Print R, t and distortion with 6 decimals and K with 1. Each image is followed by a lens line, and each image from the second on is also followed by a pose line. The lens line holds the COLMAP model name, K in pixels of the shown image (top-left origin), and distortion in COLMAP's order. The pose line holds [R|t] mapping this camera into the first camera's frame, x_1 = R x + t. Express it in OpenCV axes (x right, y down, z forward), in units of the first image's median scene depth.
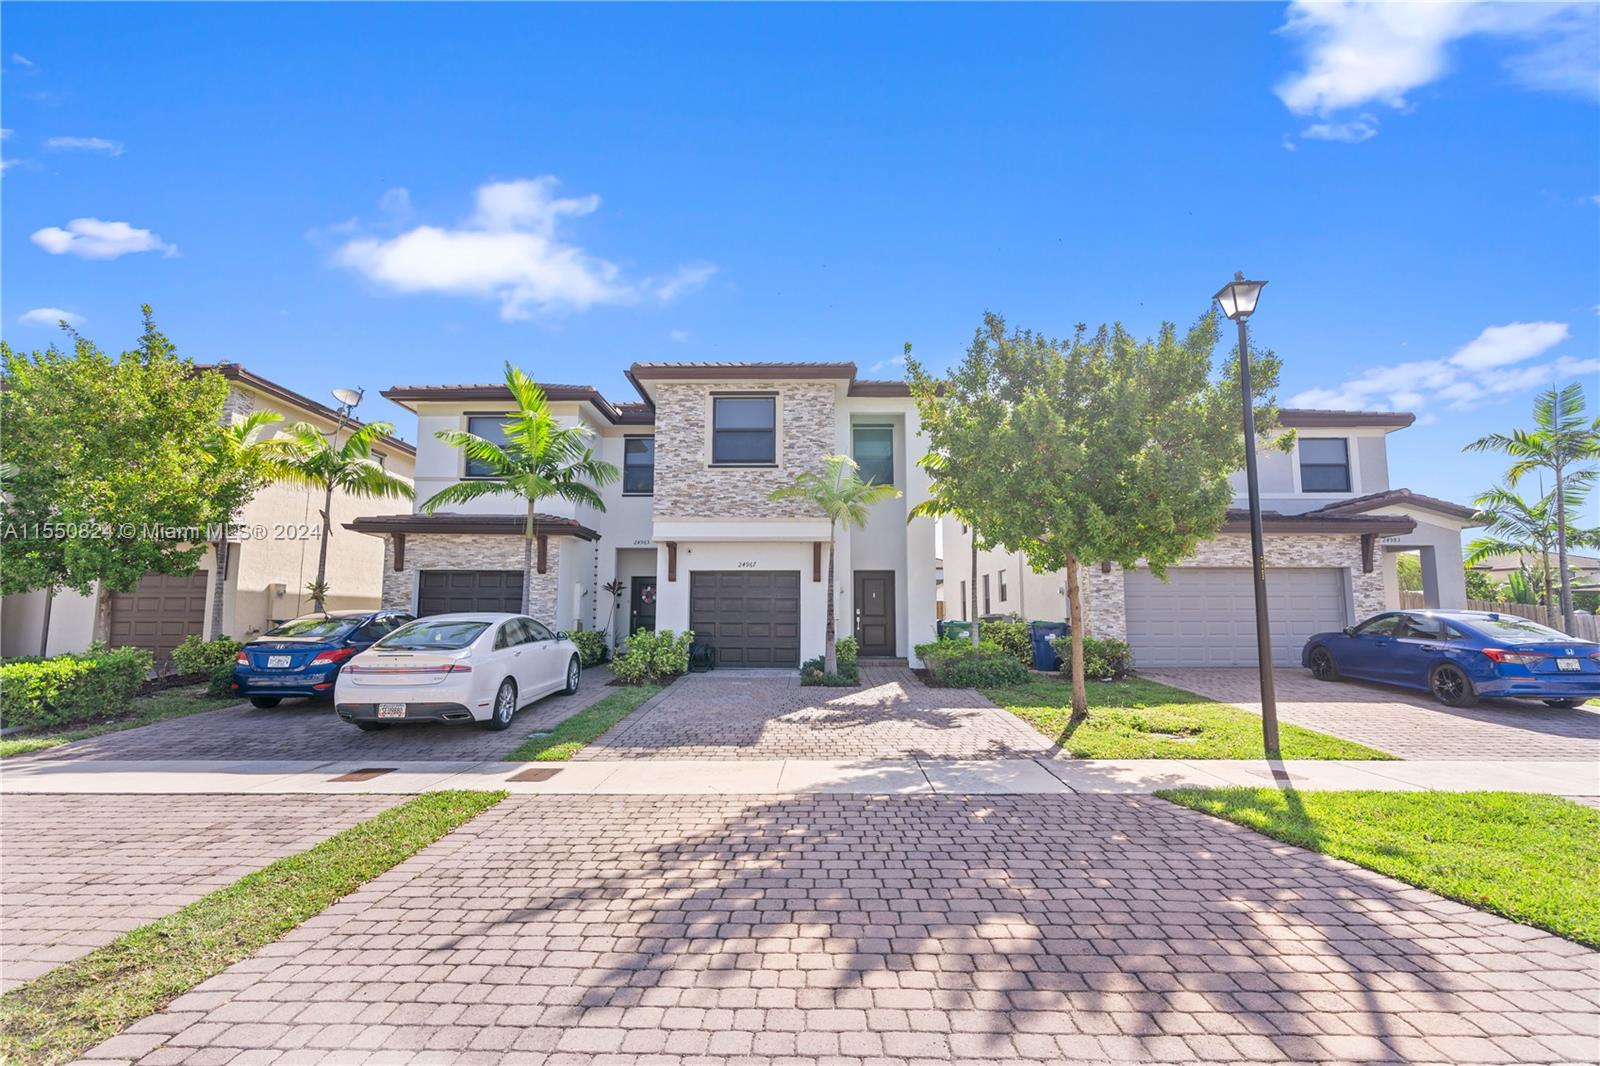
lens RADIAL K [[725.5, 0, 800.0], [0, 725.5, 533.0], [0, 0, 1]] dist [-0.000422, -0.000014]
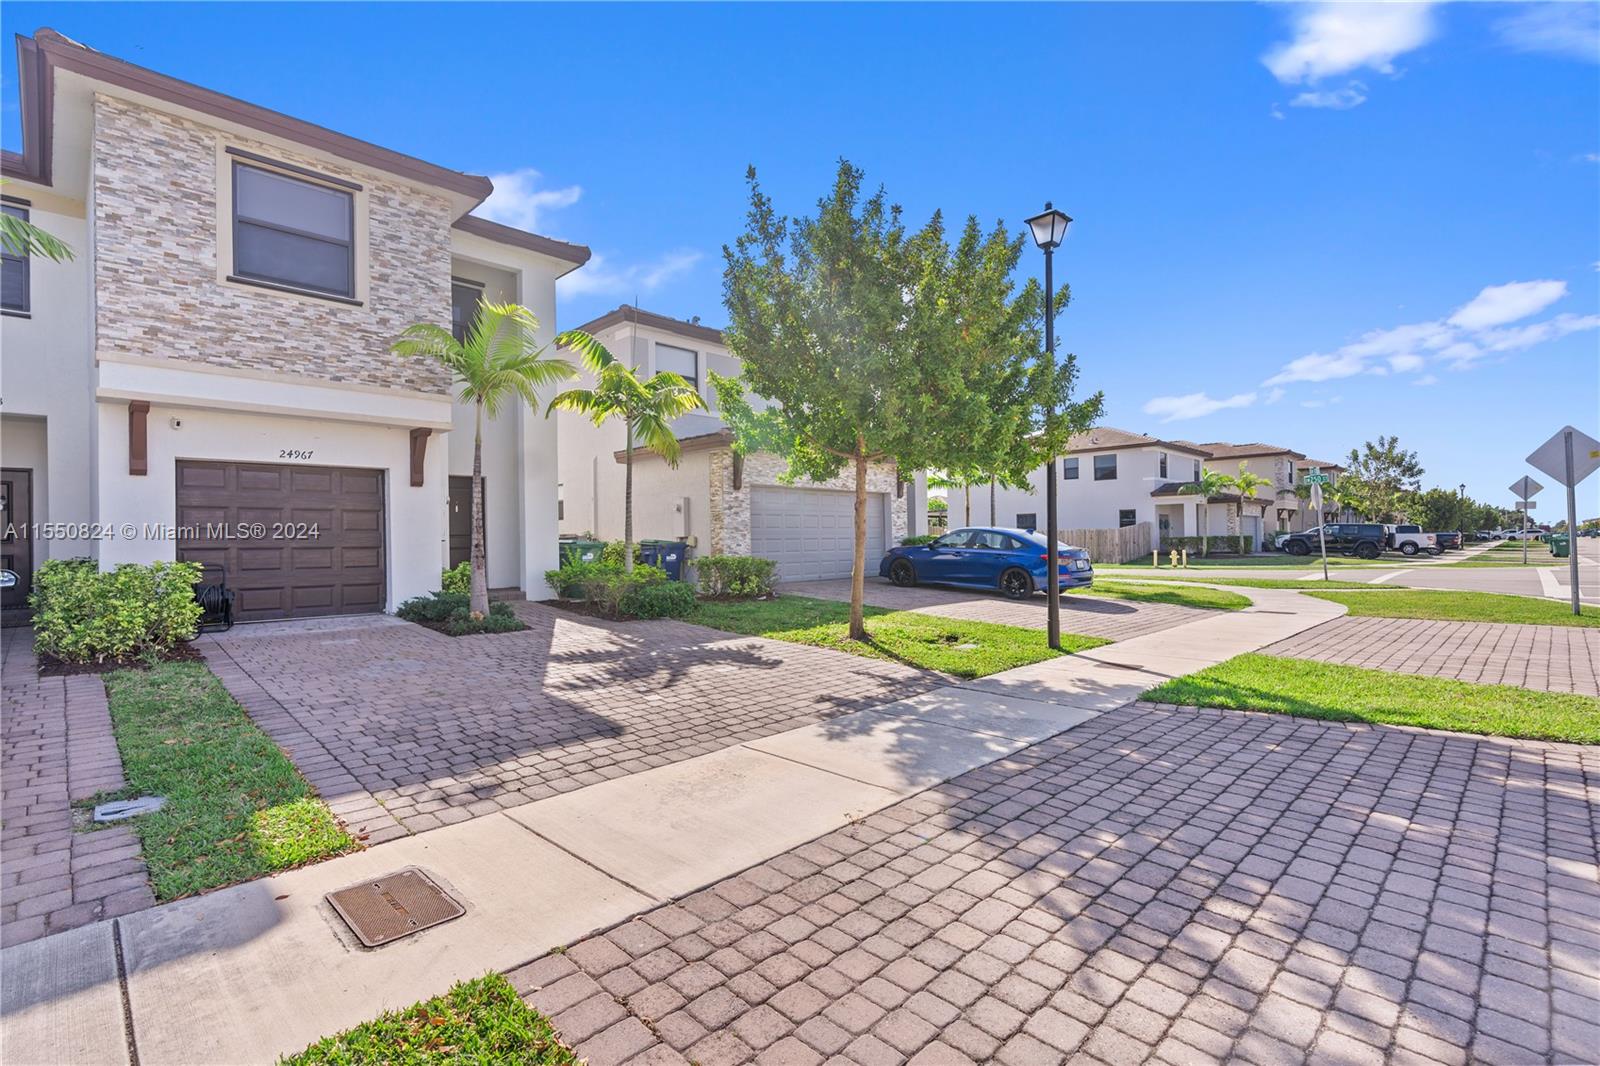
lens RADIAL K [[734.3, 0, 786.6], [0, 734.3, 533.2], [0, 0, 1]] dist [-0.000008, 0.000144]
pose [[0.707144, -0.003022, 0.707063, -0.223056], [-0.070197, 0.994750, 0.074458, 0.034513], [-0.703576, -0.102286, 0.703220, 0.254058]]
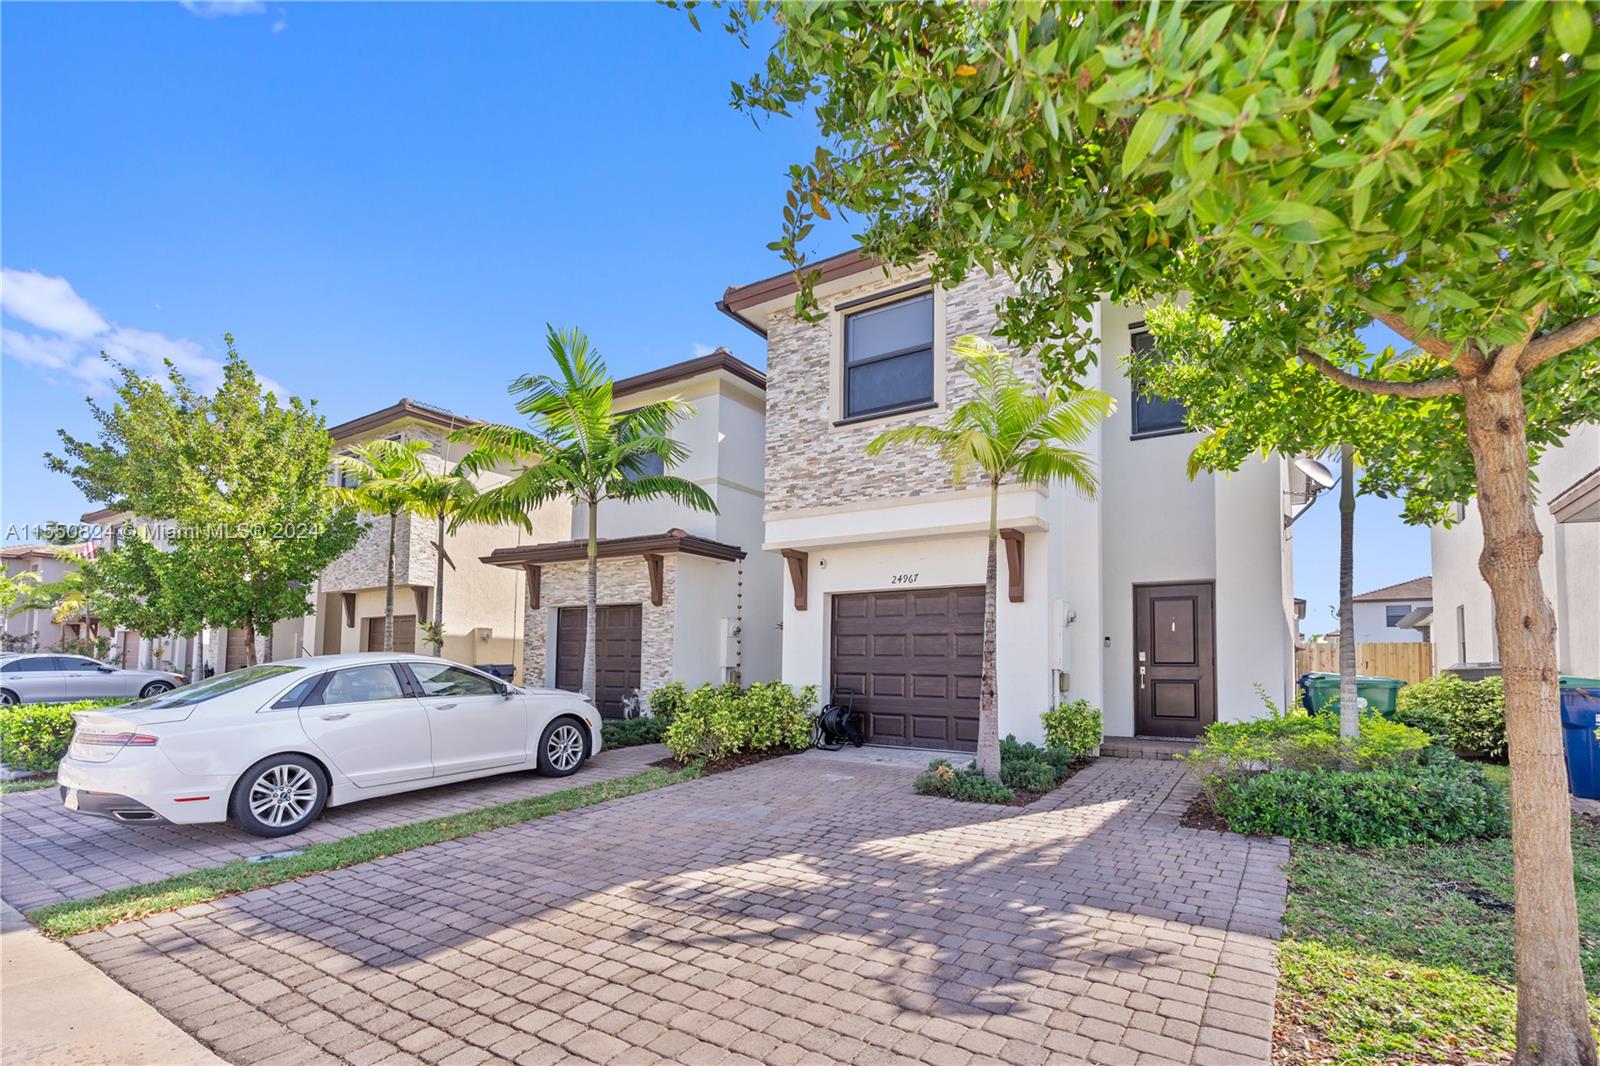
lens RADIAL K [[760.7, 0, 806.6], [0, 760.7, 622.8], [0, 0, 1]] dist [-0.000480, 0.000087]
pose [[0.841784, -0.024227, -0.539270, 0.202443], [0.054852, 0.997661, 0.040801, 0.050236], [0.537020, -0.063926, 0.841144, 0.419147]]
